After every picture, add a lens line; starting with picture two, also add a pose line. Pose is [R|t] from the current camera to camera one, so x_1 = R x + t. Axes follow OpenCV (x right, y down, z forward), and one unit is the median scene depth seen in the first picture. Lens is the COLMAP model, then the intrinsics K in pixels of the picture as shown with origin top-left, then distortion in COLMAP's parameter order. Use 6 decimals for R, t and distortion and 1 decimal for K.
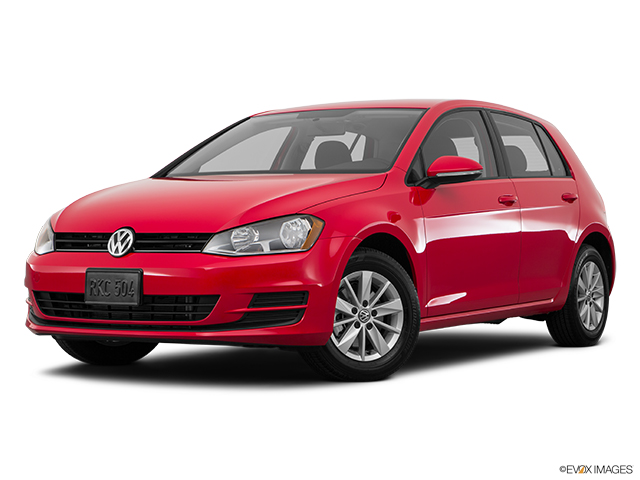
lens RADIAL K [[1486.1, 0, 325.3], [0, 1486.1, 236.5], [0, 0, 1]] dist [0.580944, 0.000000]
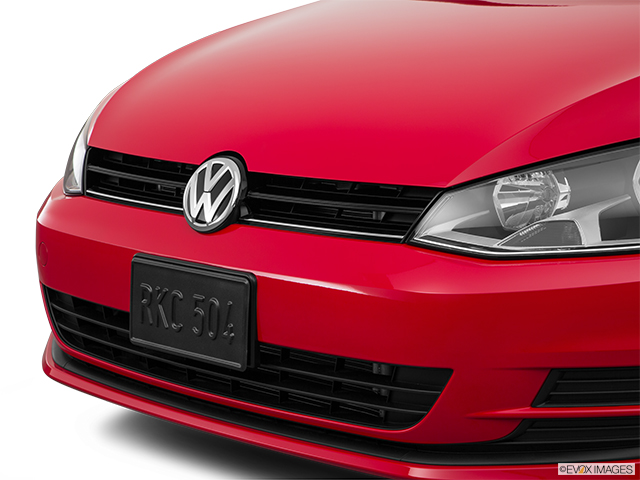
lens RADIAL K [[1592.0, 0, 321.6], [0, 1592.0, 236.7], [0, 0, 1]] dist [0.064418, 0.000000]
pose [[0.975583, 0.035336, -0.216768, -0.019675], [-0.005369, 0.990514, 0.137306, -0.042055], [0.219564, -0.132790, 0.966519, 0.615777]]
